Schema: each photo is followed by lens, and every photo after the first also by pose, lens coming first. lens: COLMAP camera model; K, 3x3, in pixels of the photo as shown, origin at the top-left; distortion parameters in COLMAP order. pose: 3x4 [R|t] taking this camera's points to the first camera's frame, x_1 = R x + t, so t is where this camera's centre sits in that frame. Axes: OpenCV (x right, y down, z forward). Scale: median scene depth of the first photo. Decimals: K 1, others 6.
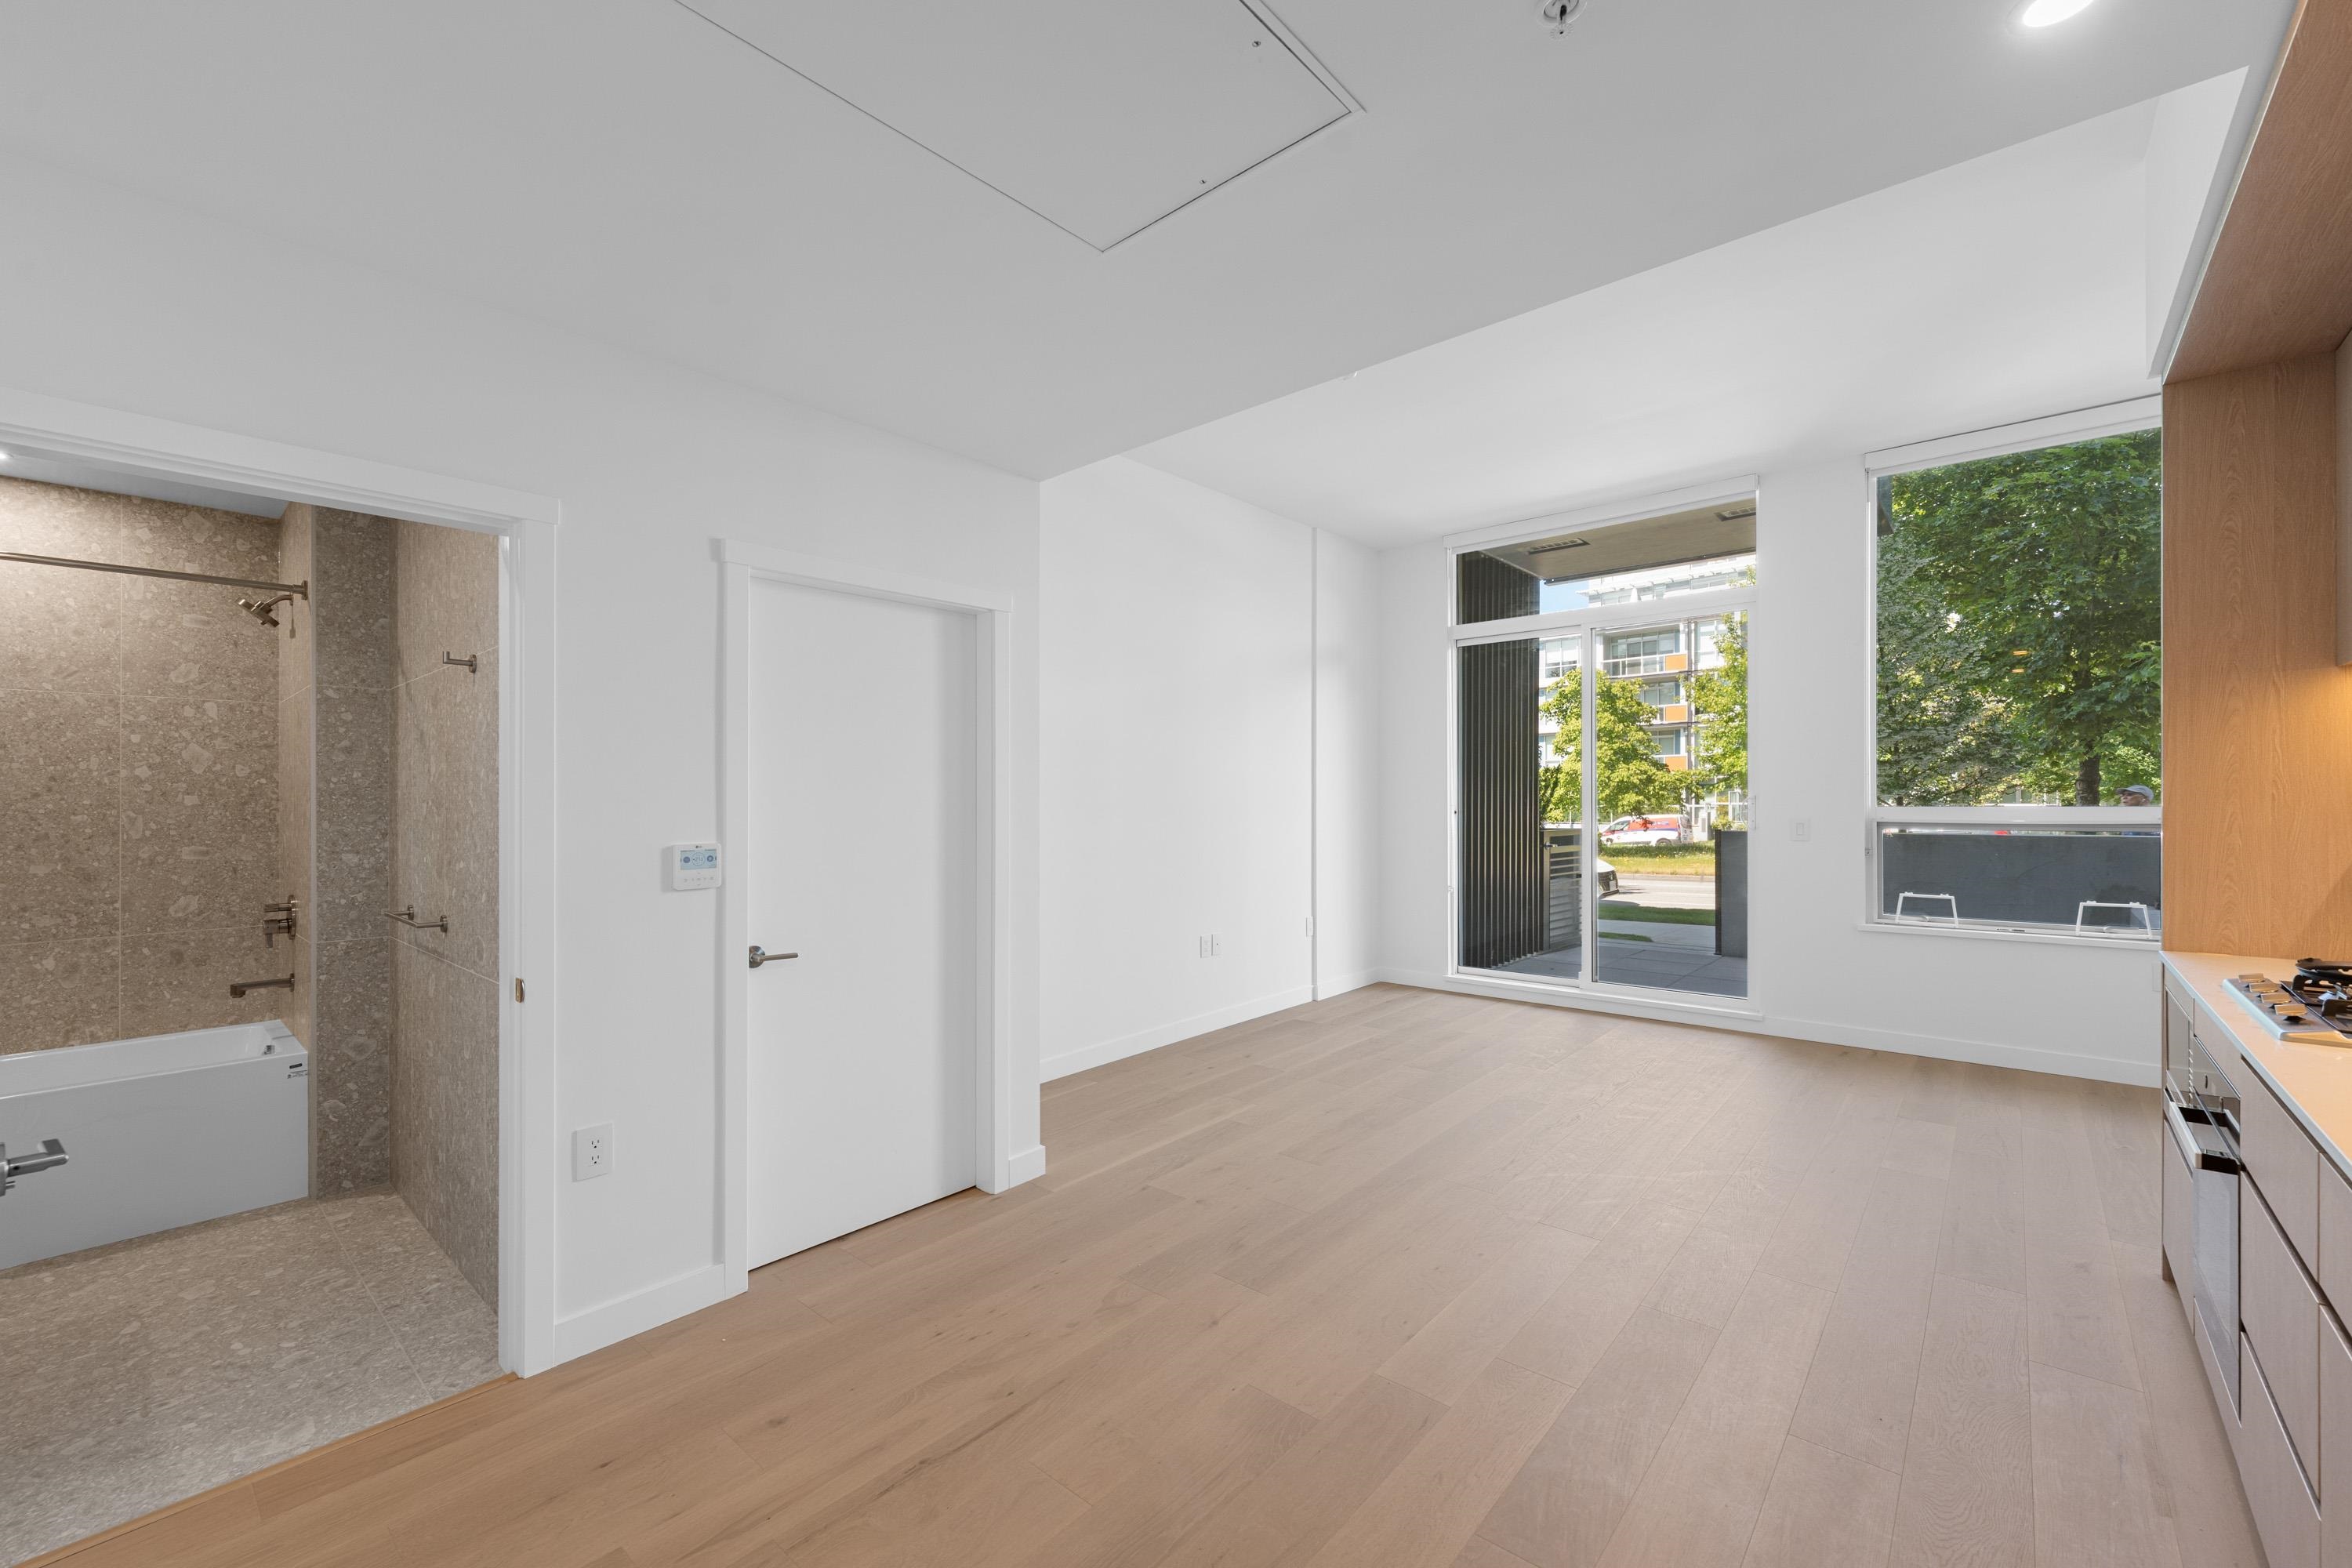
lens RADIAL K [[951.9, 0, 1187.1], [0, 951.9, 797.0], [0, 0, 1]] dist [0.002517, -0.001181]
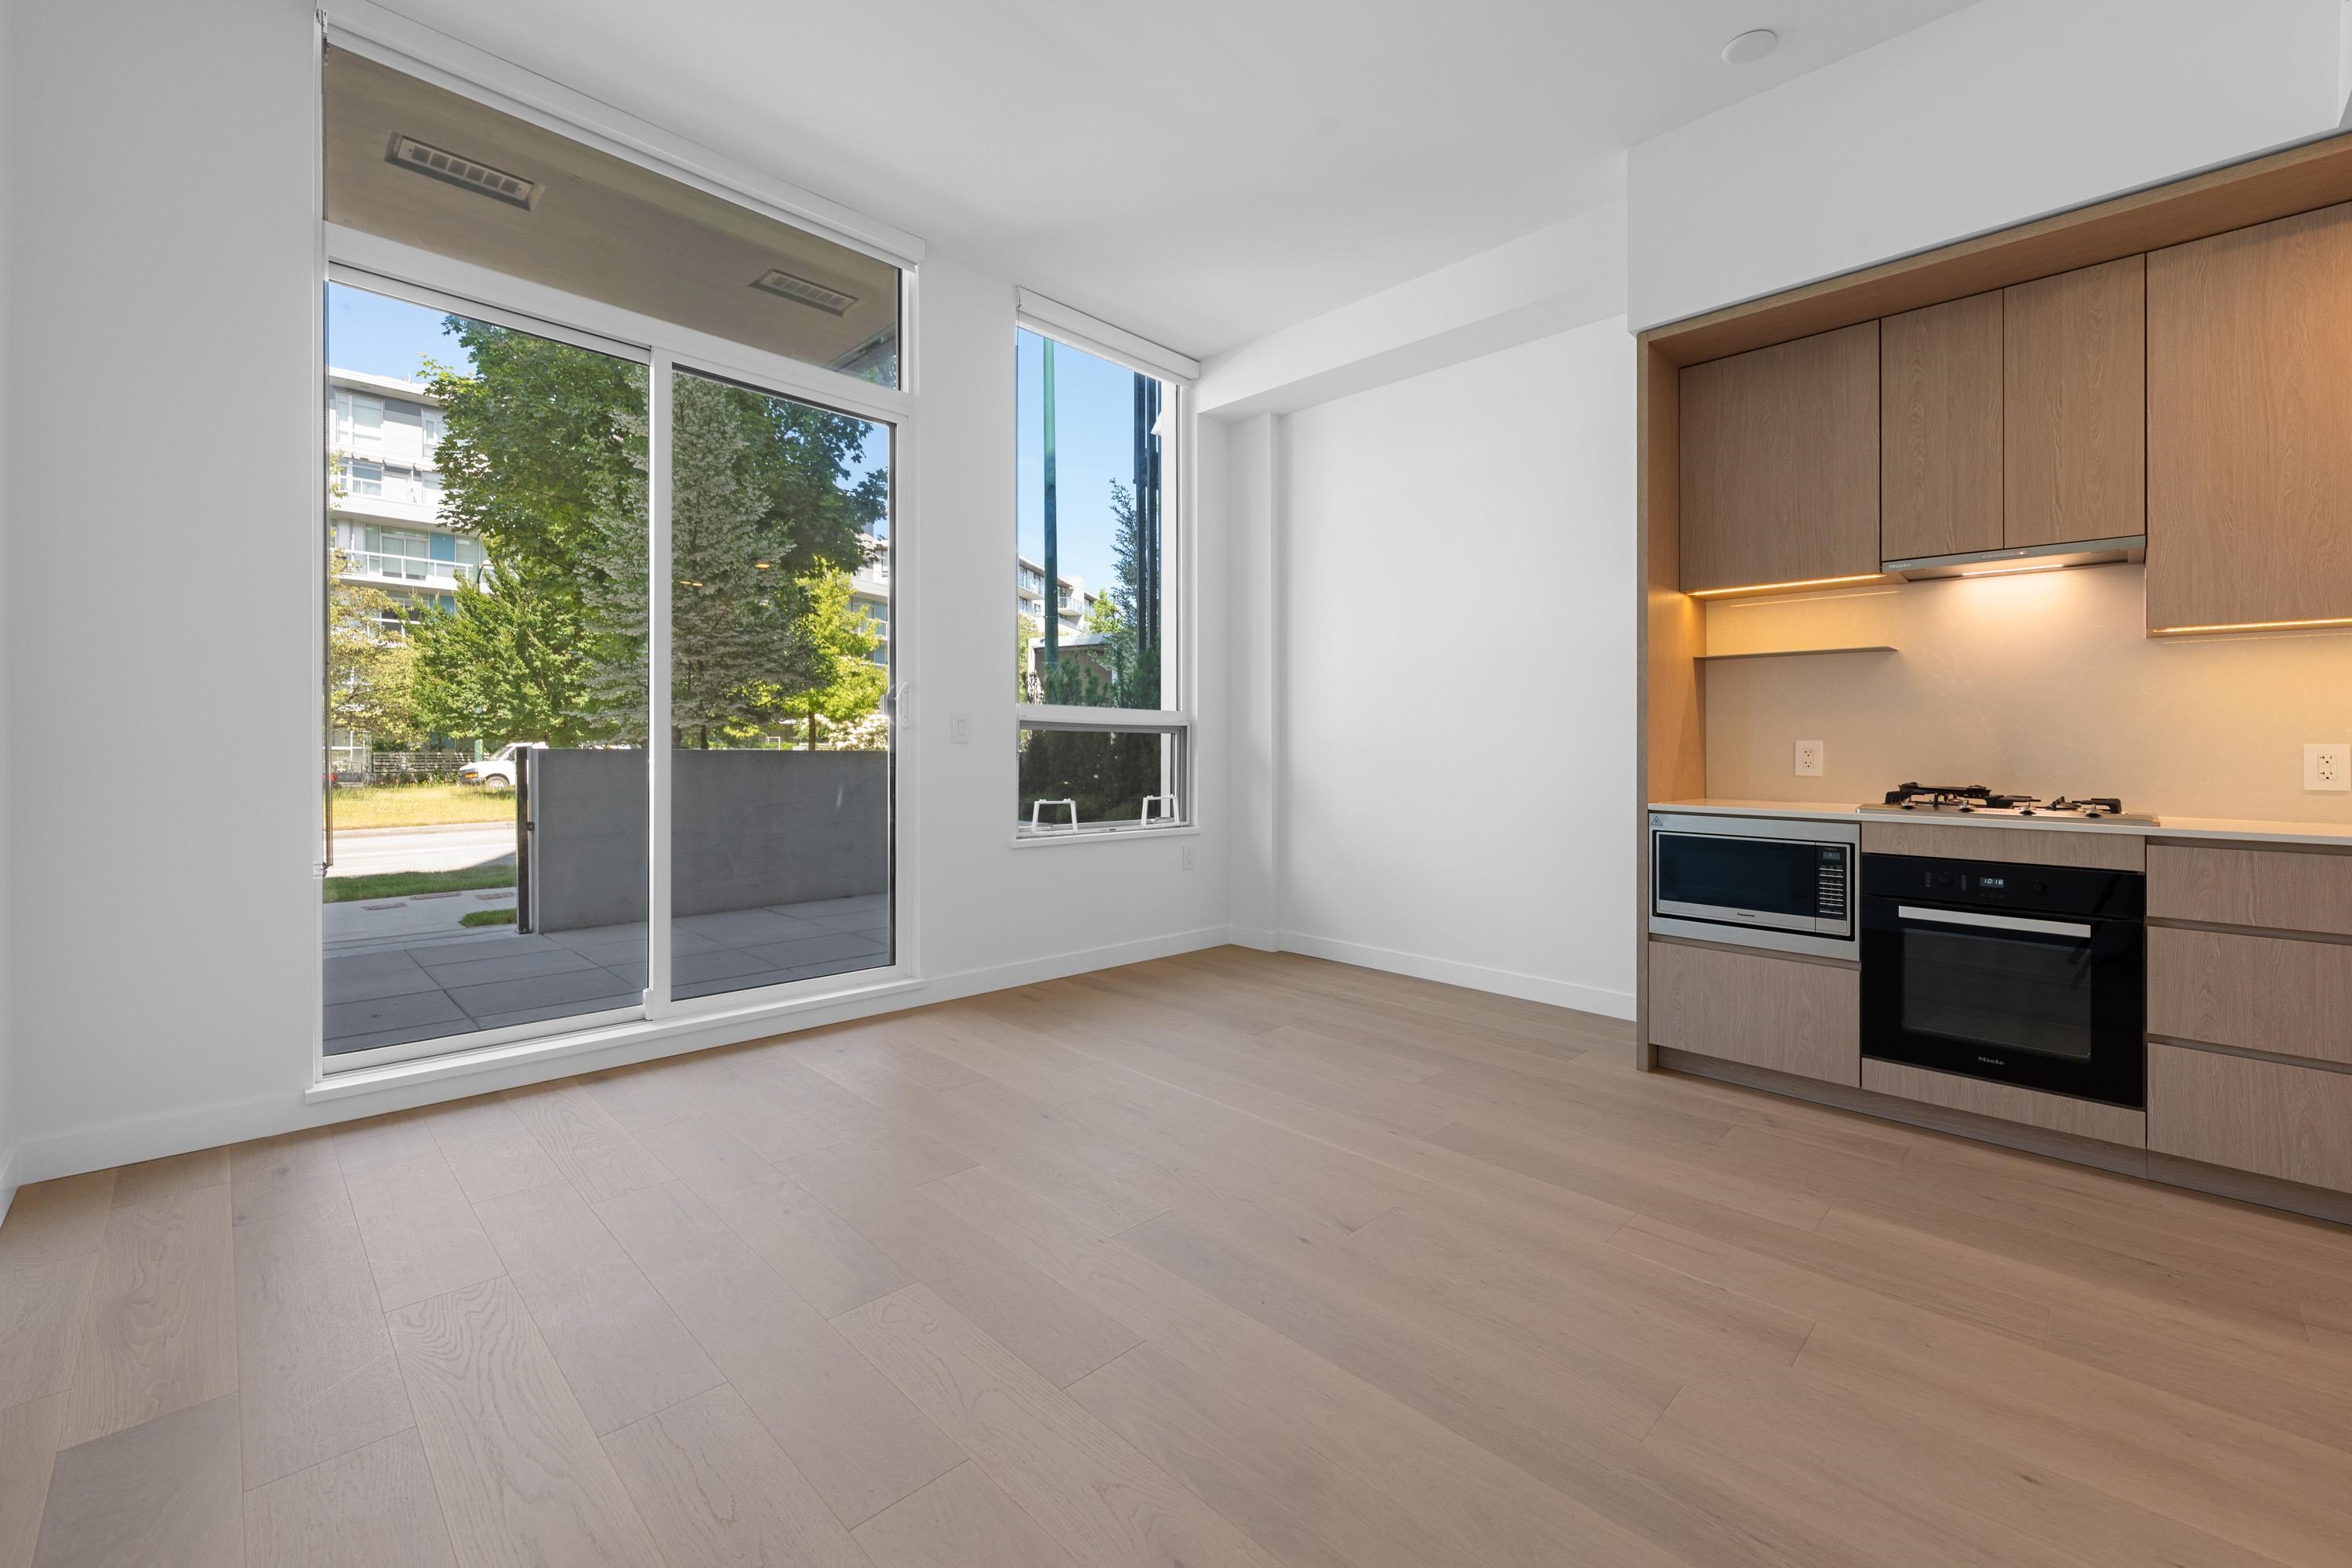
lens RADIAL K [[951.9, 0, 1183.7], [0, 951.9, 748.0], [0, 0, 1]] dist [0.002517, -0.001181]
pose [[0.065021, 0.009492, 0.997839, -0.120445], [-0.012413, 0.999885, -0.008703, 0.053708], [-0.997807, -0.011821, 0.065131, 0.752606]]
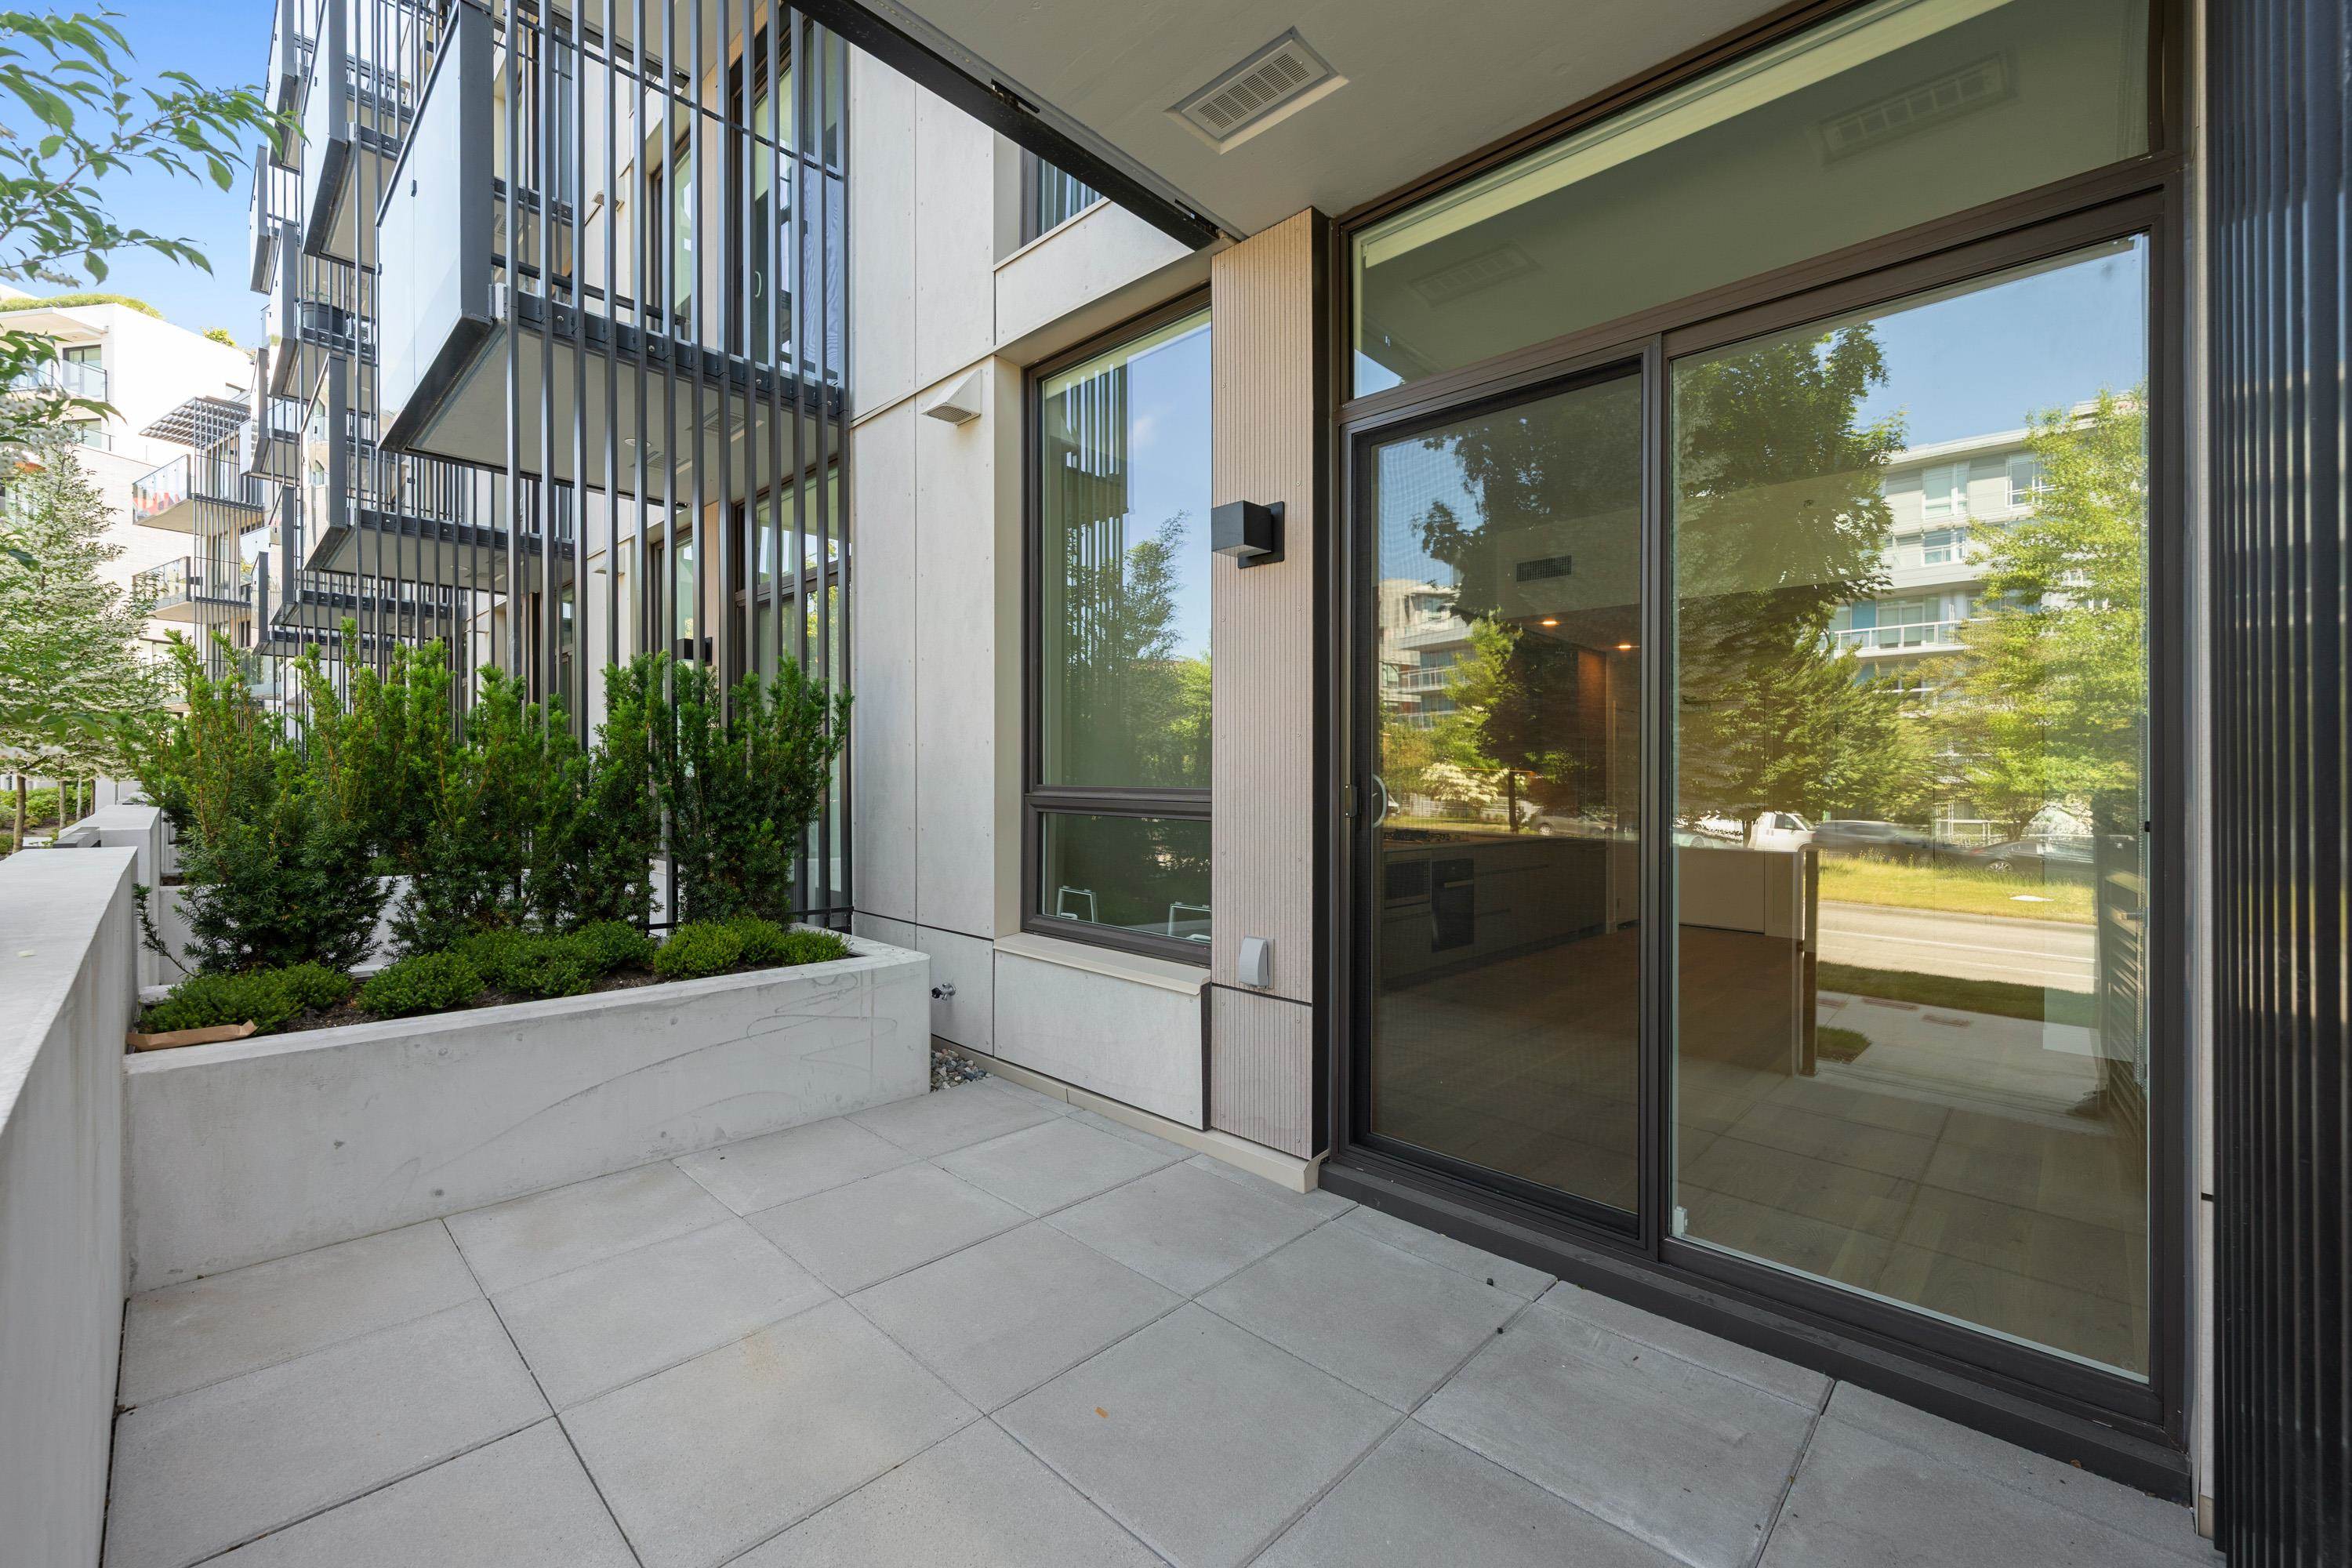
lens RADIAL K [[951.9, 0, 1174.8], [0, 951.9, 783.1], [0, 0, 1]] dist [0.002517, -0.001181]
pose [[-0.998534, 0.003281, 0.054025, 0.685522], [0.002728, 0.999943, -0.010305, 0.015085], [-0.054055, -0.010143, -0.998486, 1.609595]]
